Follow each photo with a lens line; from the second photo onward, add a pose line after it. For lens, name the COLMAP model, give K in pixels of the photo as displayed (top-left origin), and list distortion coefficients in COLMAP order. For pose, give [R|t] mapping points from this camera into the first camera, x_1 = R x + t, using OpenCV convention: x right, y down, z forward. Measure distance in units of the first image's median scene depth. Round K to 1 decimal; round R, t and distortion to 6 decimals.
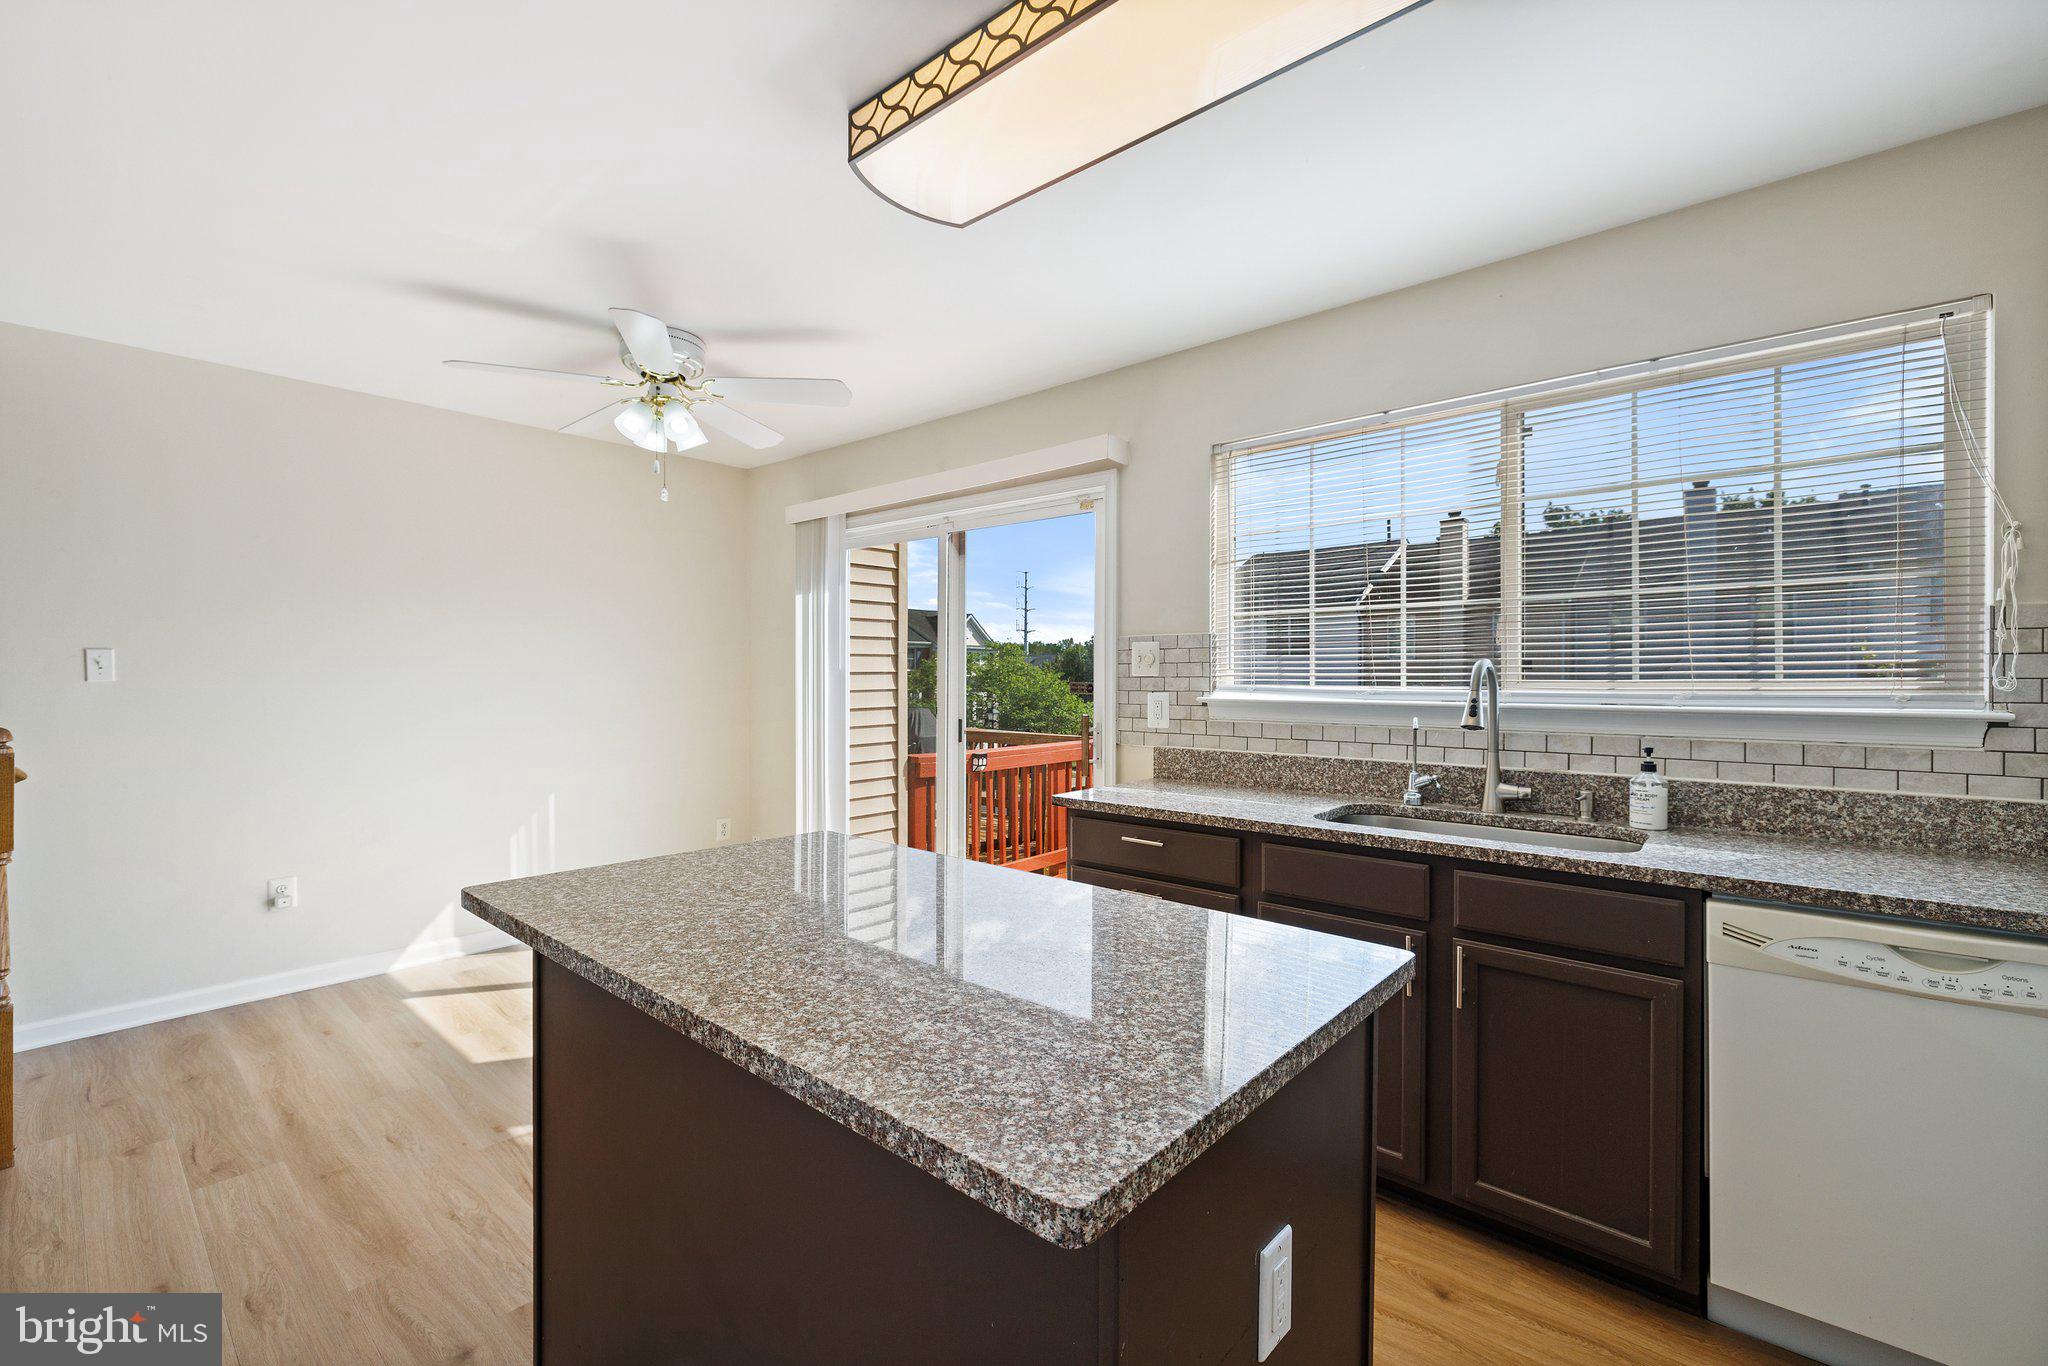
lens RADIAL K [[878.4, 0, 973.4], [0, 878.4, 666.8], [0, 0, 1]] dist [-0.006004, 0.002084]
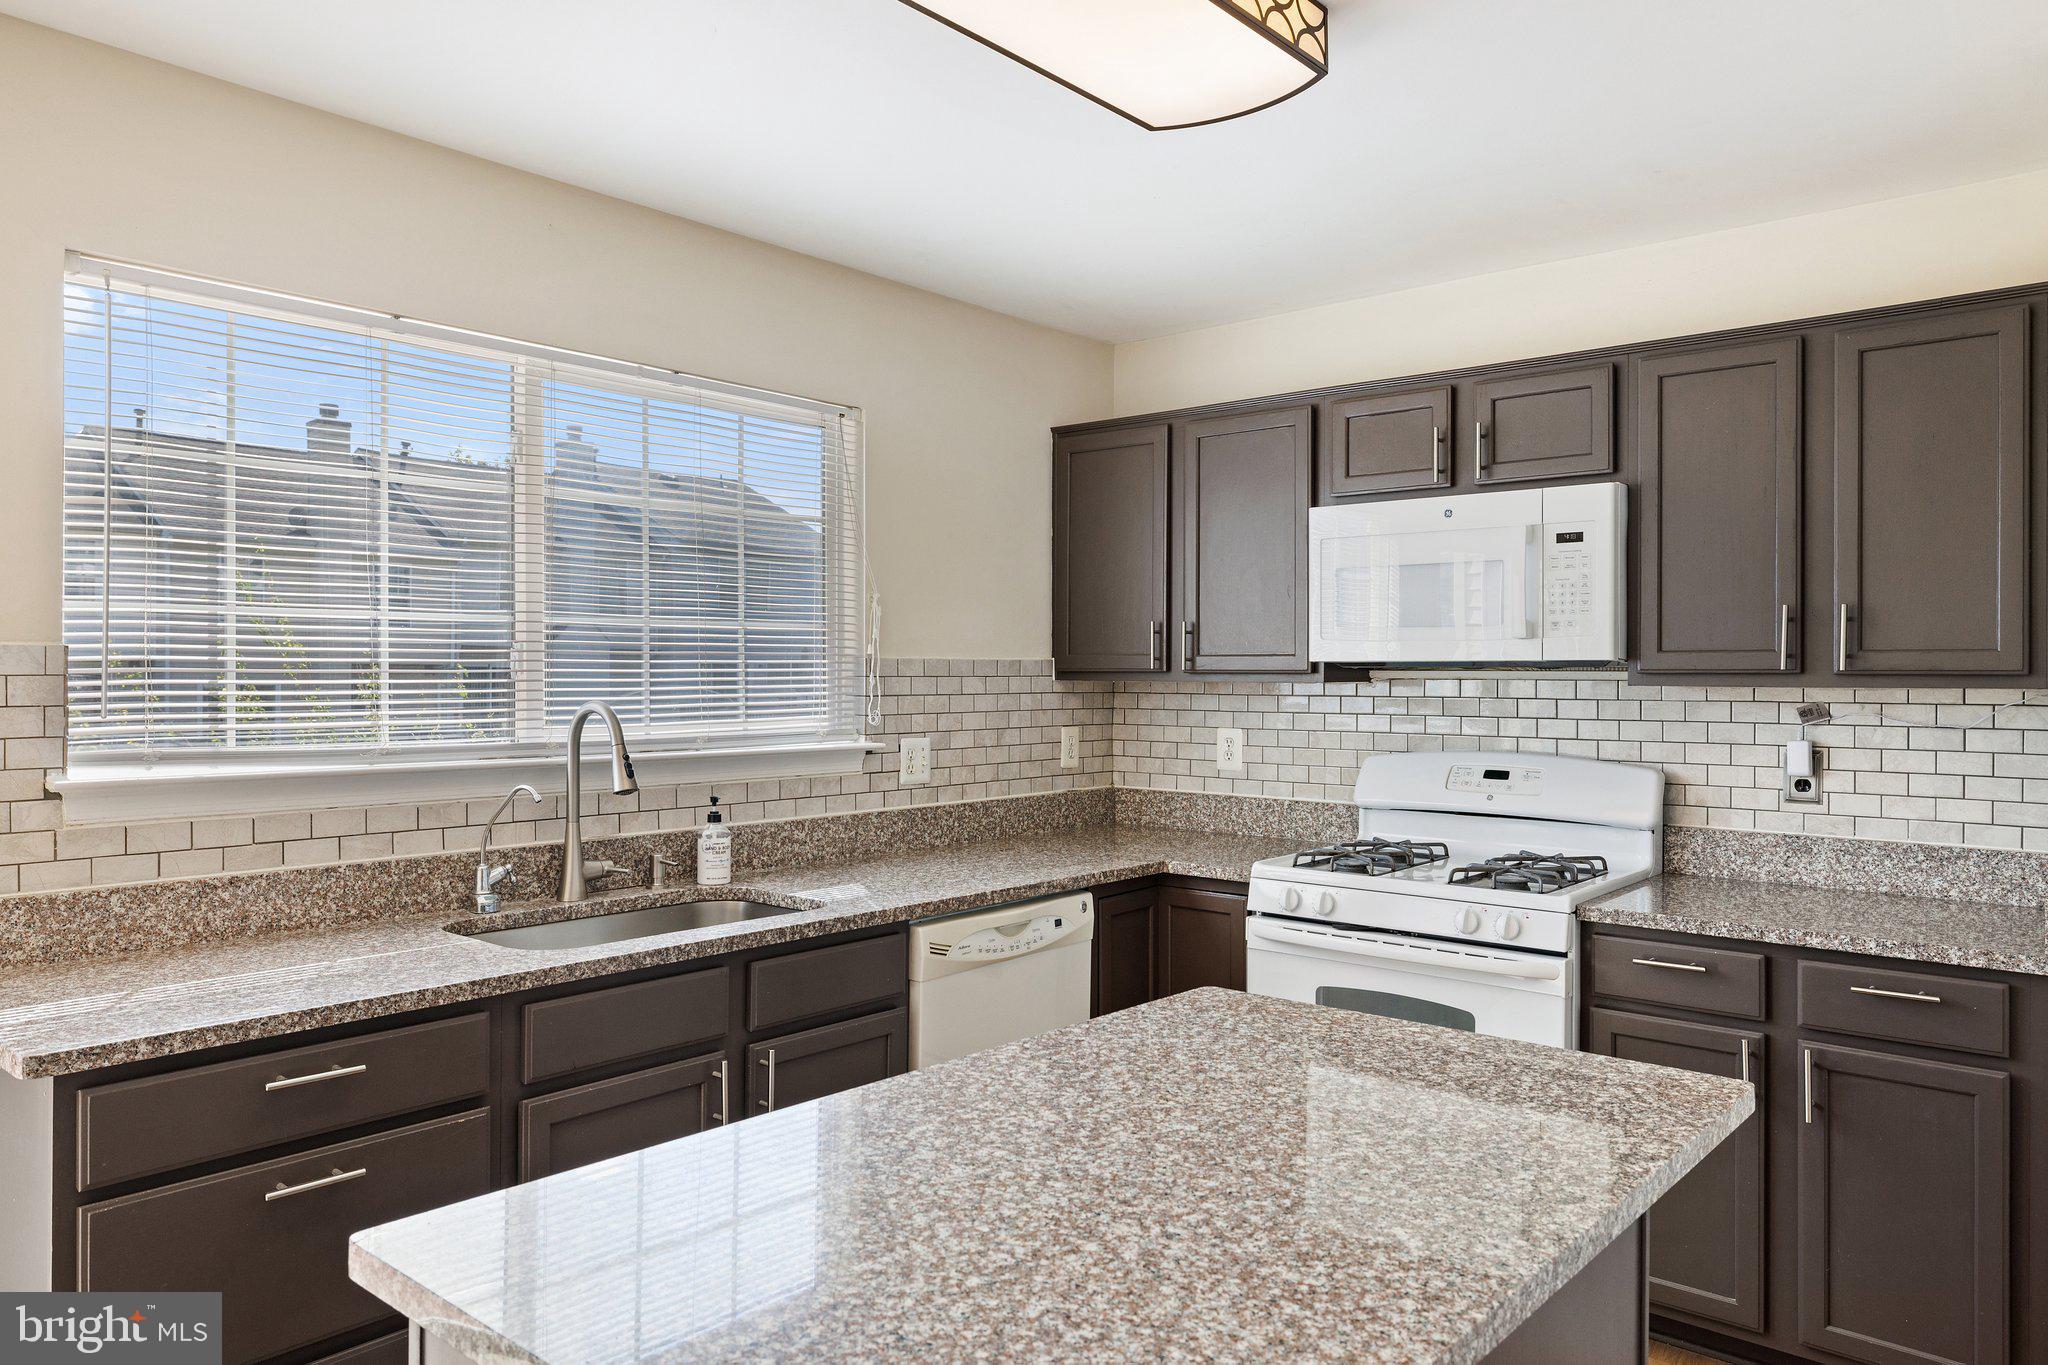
lens RADIAL K [[1399.3, 0, 1035.0], [0, 1399.3, 675.2], [0, 0, 1]] dist [0.005318, -0.001999]
pose [[-0.053764, -0.003334, 0.998548, -0.671238], [-0.016687, 0.999858, 0.002440, -0.042231], [-0.998414, -0.016532, -0.053812, 0.678189]]
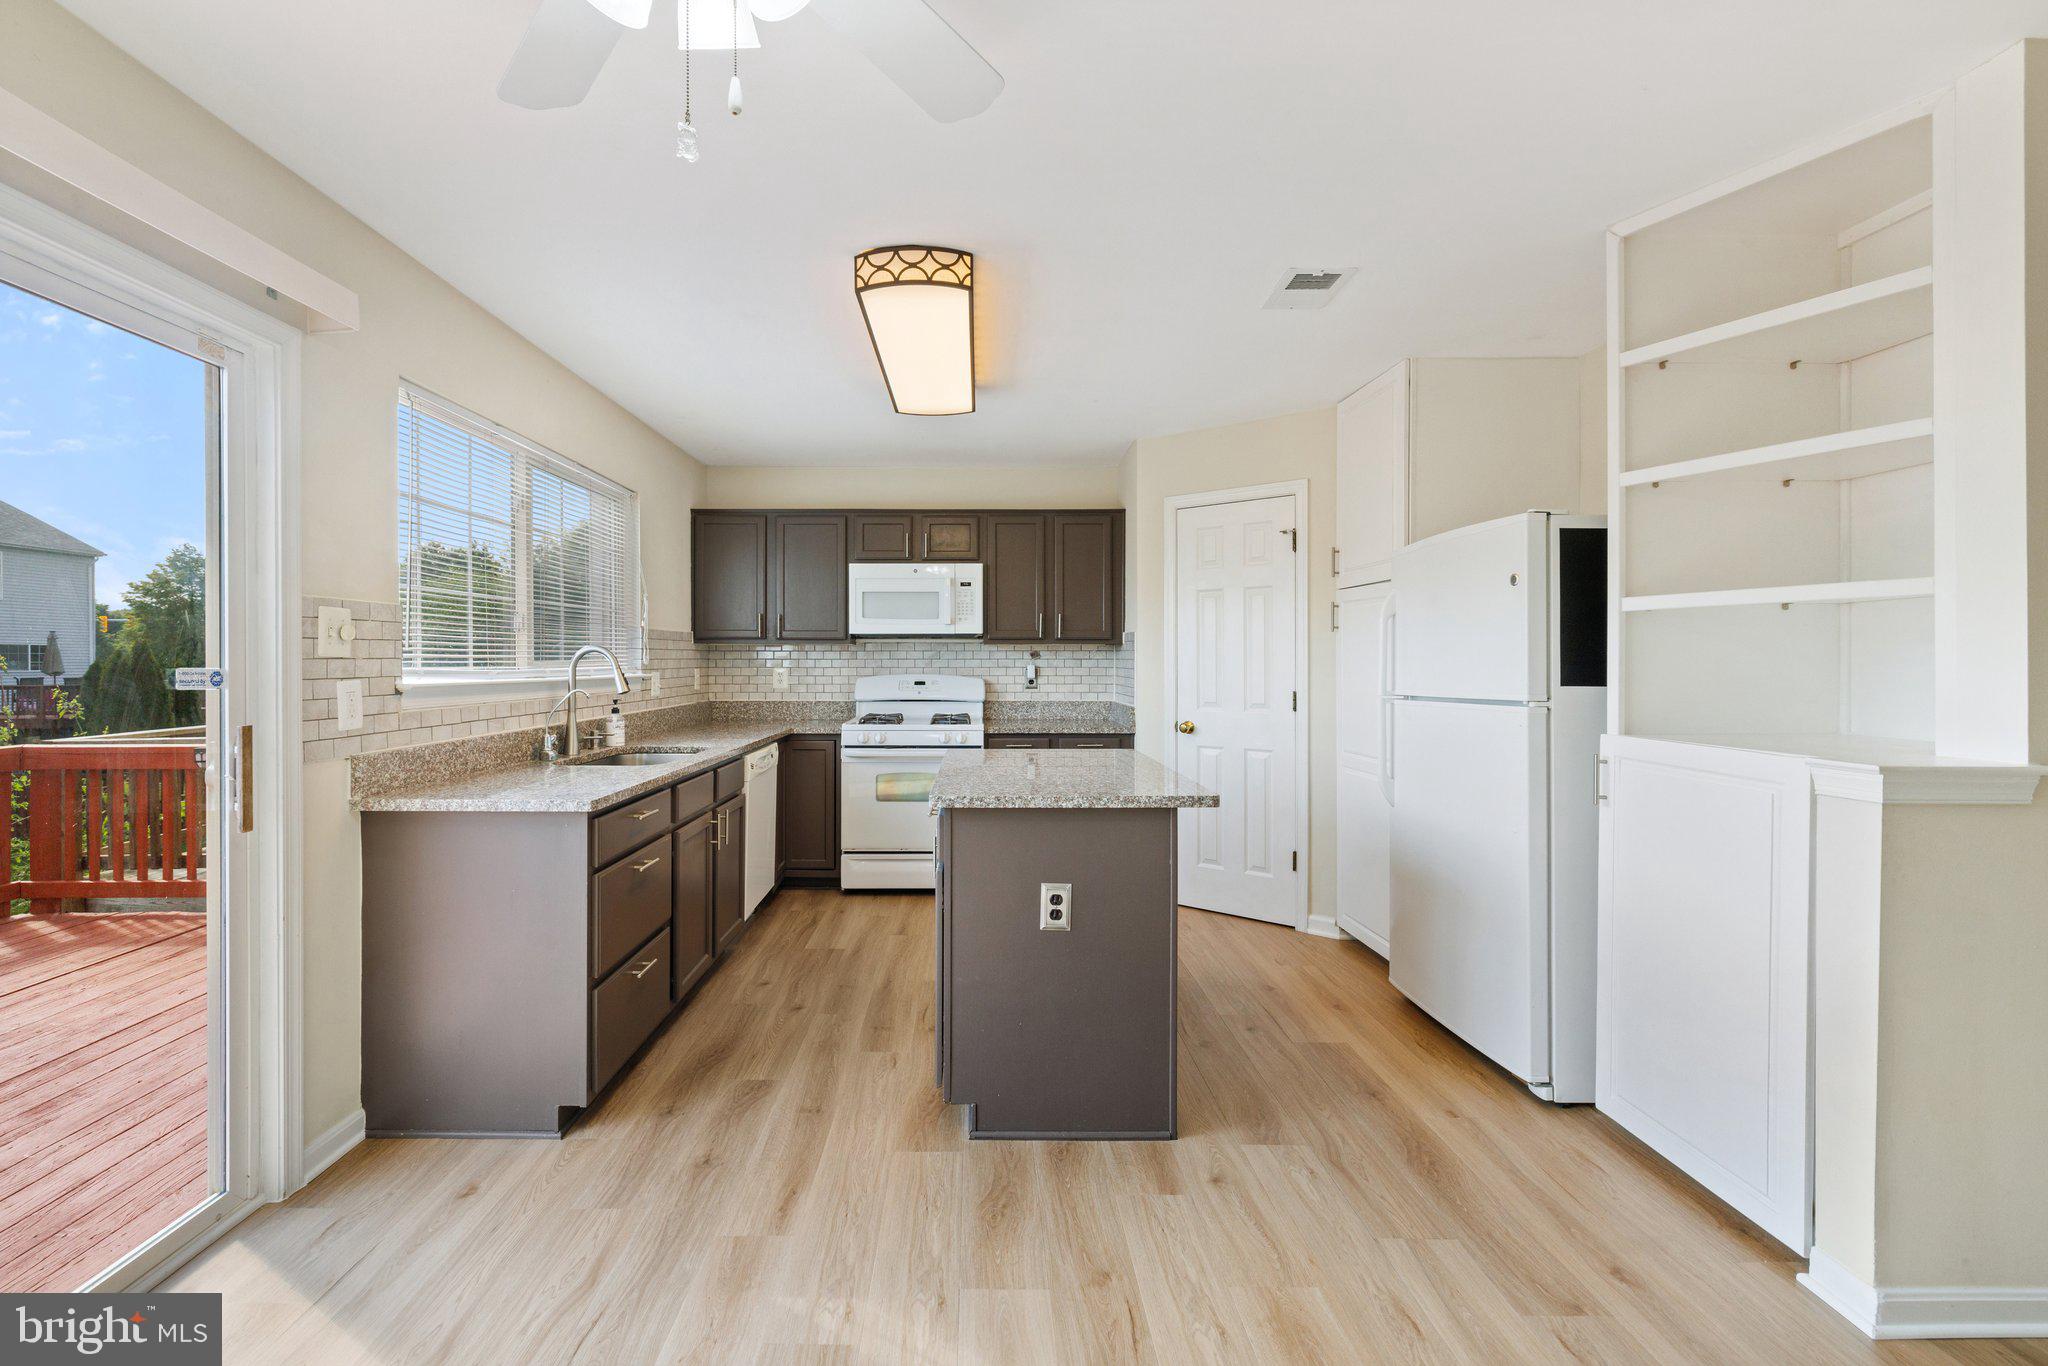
lens RADIAL K [[878.4, 0, 993.0], [0, 878.4, 664.6], [0, 0, 1]] dist [-0.006004, 0.002084]
pose [[-0.698999, -0.006263, 0.715095, -0.910570], [-0.010525, 0.999943, -0.001530, 0.016406], [-0.715045, -0.008596, -0.699025, 1.537070]]
